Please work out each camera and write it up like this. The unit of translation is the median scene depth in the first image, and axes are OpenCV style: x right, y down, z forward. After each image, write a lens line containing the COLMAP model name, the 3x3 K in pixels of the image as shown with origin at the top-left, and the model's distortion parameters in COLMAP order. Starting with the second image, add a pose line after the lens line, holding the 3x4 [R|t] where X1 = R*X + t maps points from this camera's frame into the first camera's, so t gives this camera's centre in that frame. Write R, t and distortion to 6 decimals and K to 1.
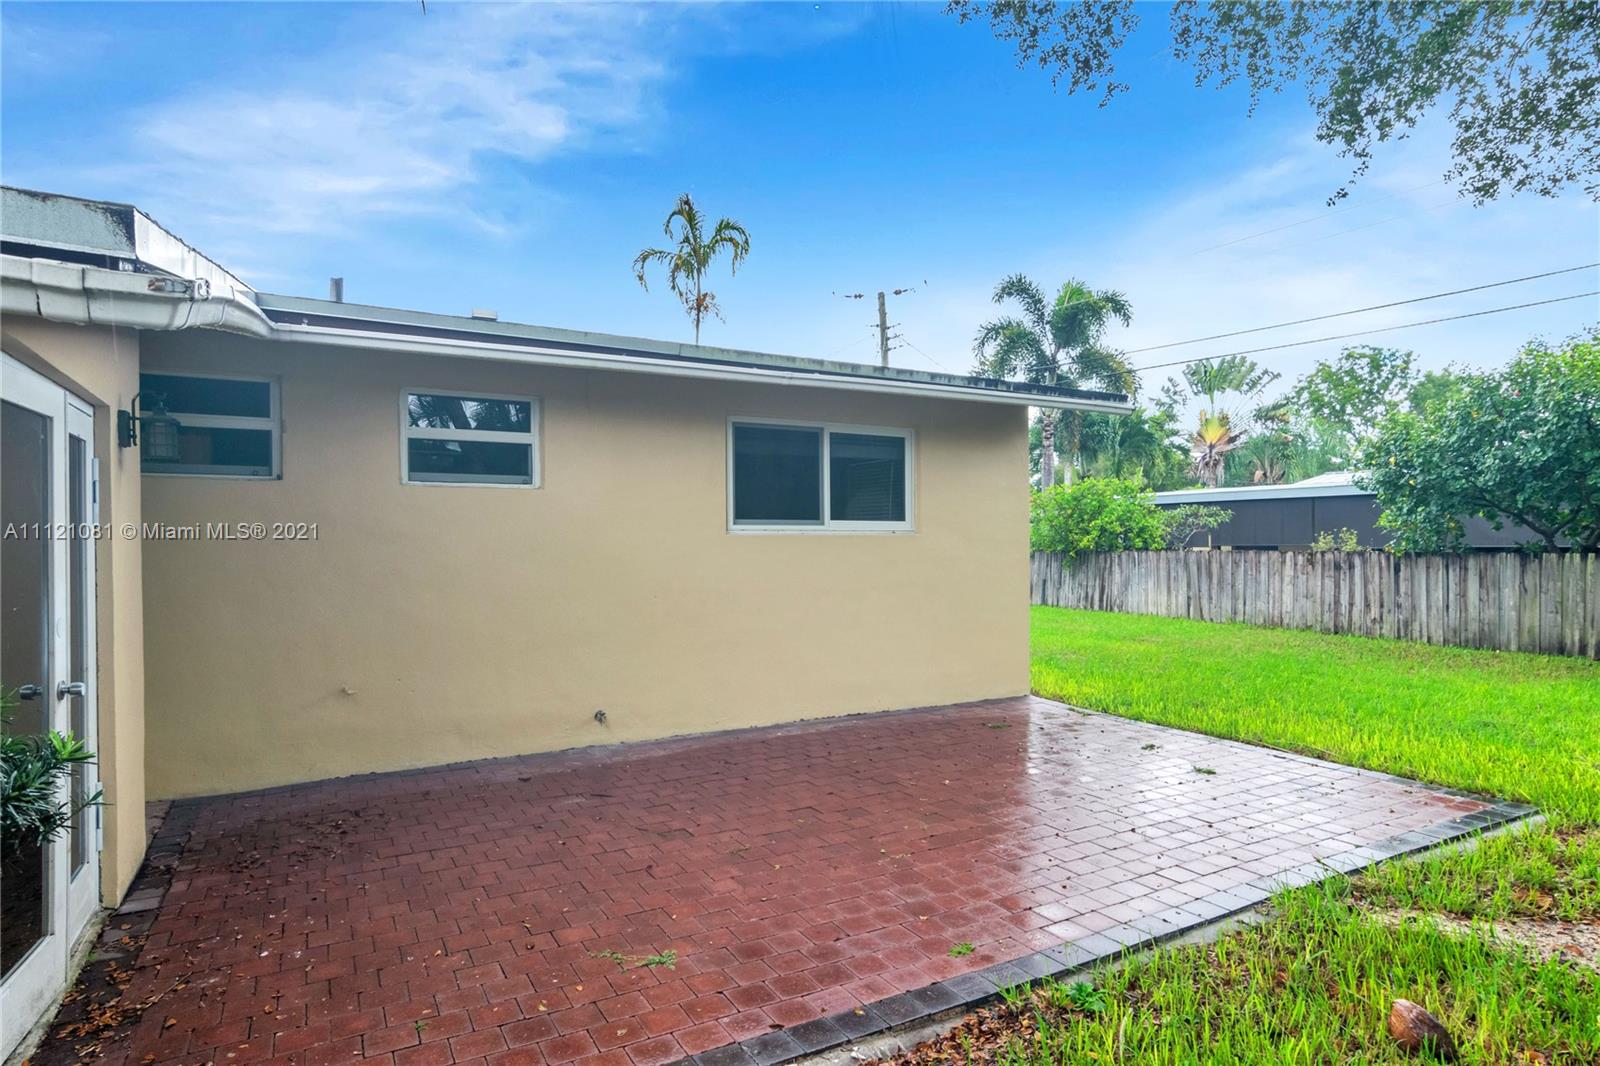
lens RADIAL K [[883.3, 0, 800.0], [0, 883.3, 533.0], [0, 0, 1]] dist [-0.037692, 0.001304]
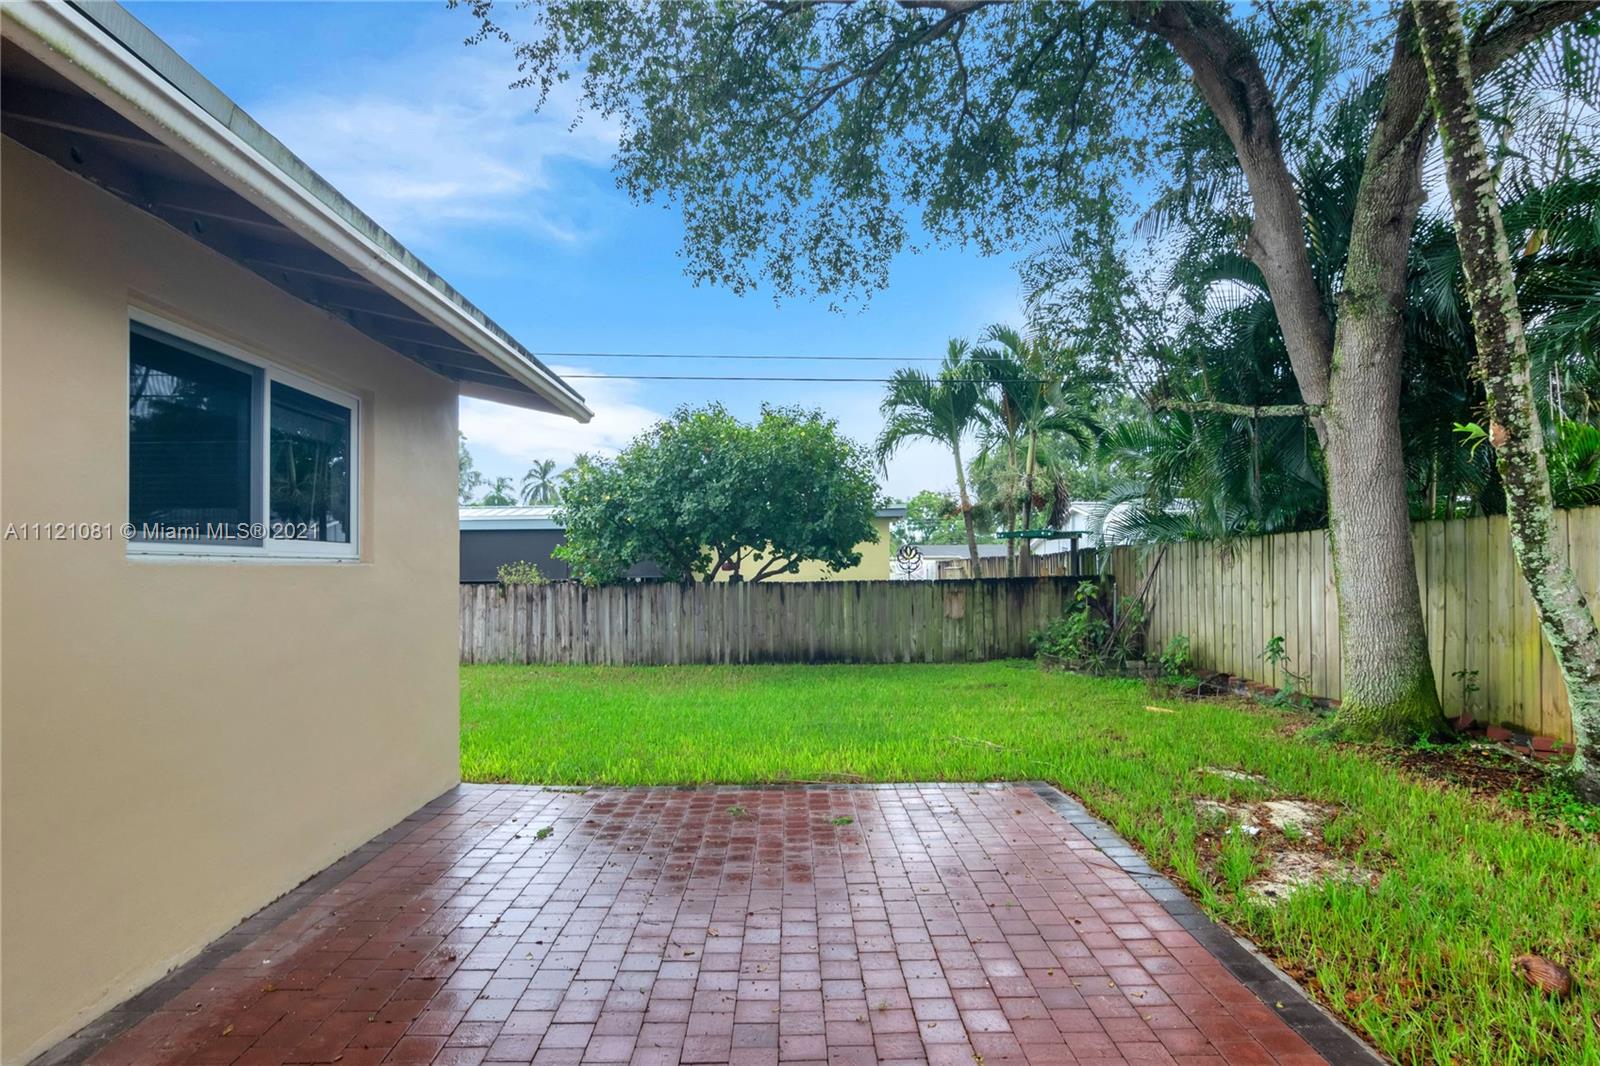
lens RADIAL K [[883.3, 0, 800.0], [0, 883.3, 533.0], [0, 0, 1]] dist [-0.037692, 0.001304]
pose [[0.473444, 0.033304, 0.880194, -0.155034], [0.002025, 0.999241, -0.038897, 0.002513], [-0.880821, 0.020198, 0.473018, 0.244026]]
